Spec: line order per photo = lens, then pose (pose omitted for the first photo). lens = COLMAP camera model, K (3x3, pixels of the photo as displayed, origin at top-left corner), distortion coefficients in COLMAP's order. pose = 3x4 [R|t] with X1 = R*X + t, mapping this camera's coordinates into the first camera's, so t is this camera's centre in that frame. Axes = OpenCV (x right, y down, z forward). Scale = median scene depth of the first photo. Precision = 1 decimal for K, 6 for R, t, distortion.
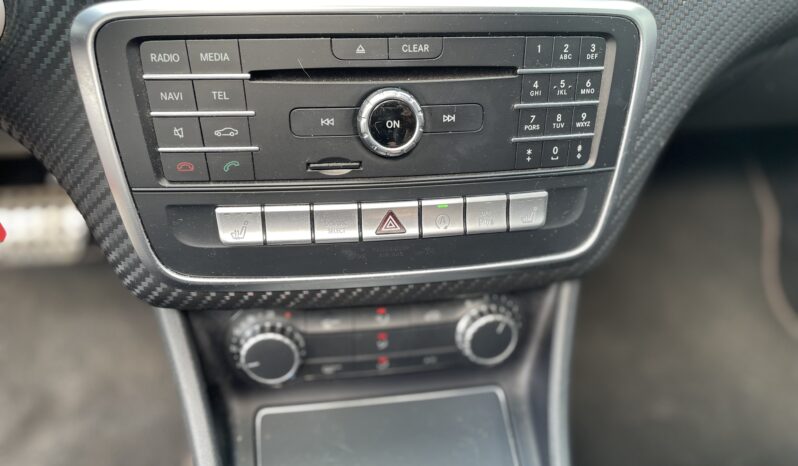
lens RADIAL K [[650.9, 0, 416.2], [0, 650.9, 232.6], [0, 0, 1]] dist [0.051095, -0.000307]
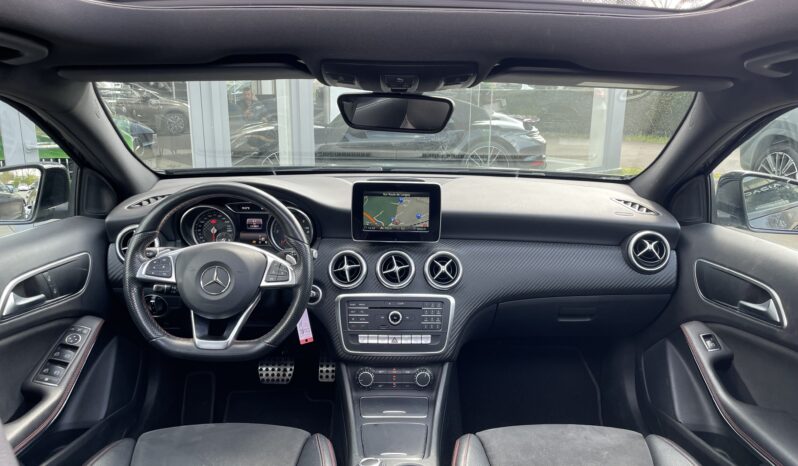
lens RADIAL K [[686.9, 0, 399.0], [0, 686.9, 233.0], [0, 0, 1]] dist [0.076404, 0.001017]
pose [[0.991986, 0.005430, -0.126228, 0.597869], [-0.055292, 0.916982, -0.395078, 1.208399], [0.113603, 0.398892, 0.909934, -3.716917]]
